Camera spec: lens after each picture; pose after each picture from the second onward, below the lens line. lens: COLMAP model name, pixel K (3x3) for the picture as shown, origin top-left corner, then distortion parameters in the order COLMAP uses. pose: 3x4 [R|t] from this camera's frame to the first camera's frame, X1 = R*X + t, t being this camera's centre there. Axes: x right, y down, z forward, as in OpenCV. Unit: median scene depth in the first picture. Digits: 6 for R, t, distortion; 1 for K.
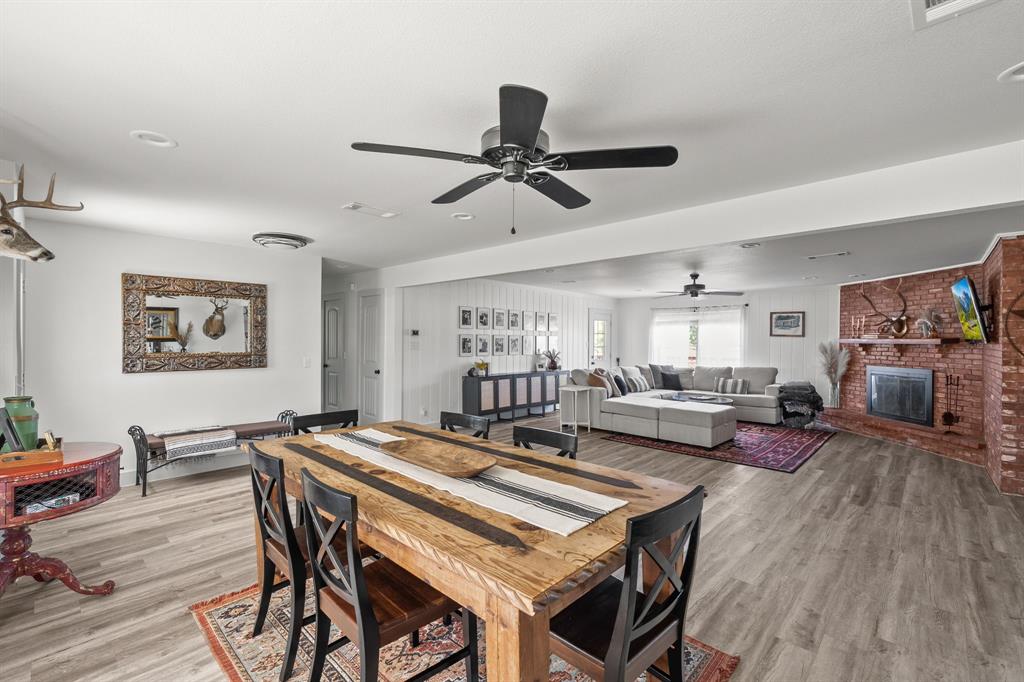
lens RADIAL K [[446.9, 0, 512.0], [0, 446.9, 341.0], [0, 0, 1]] dist [0.000202, 0.000009]
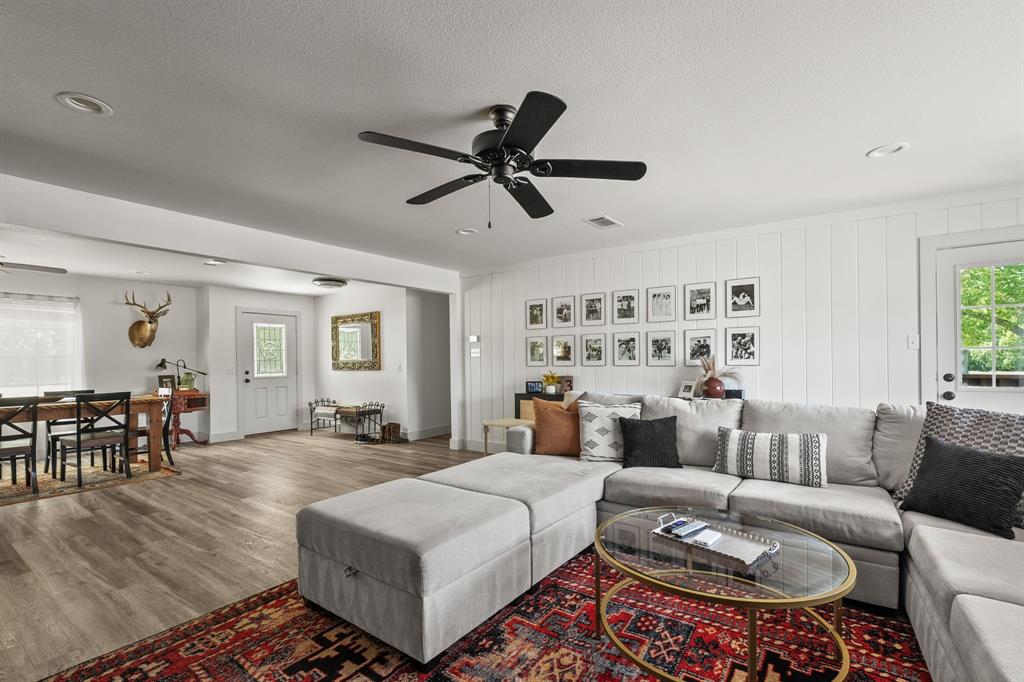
lens RADIAL K [[457.0, 0, 510.0], [0, 457.0, 362.9], [0, 0, 1]] dist [-0.000266, -0.000092]
pose [[0.134731, -0.003993, -0.990874, 0.637265], [0.011303, 0.999933, -0.002493, 0.029839], [0.990818, -0.010864, 0.134767, 0.833400]]
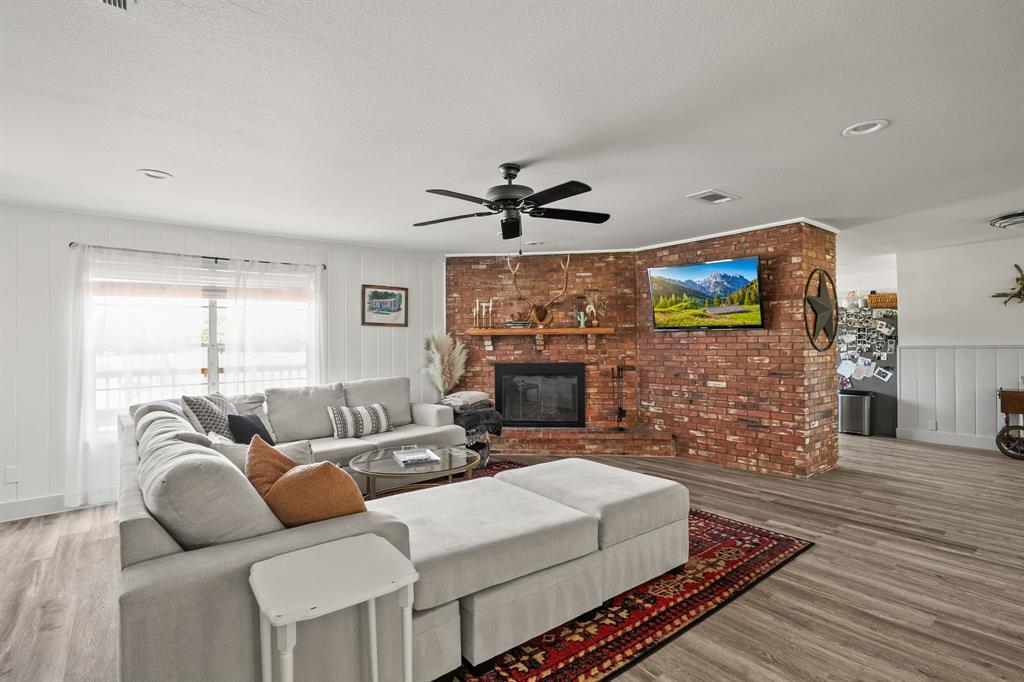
lens RADIAL K [[497.0, 0, 512.0], [0, 497.0, 341.0], [0, 0, 1]] dist [-0.000472, -0.000240]
pose [[0.140703, -0.005438, 0.990037, -0.051847], [0.013001, 0.999909, 0.003644, 0.012031], [-0.989967, 0.012359, 0.140761, 0.811321]]
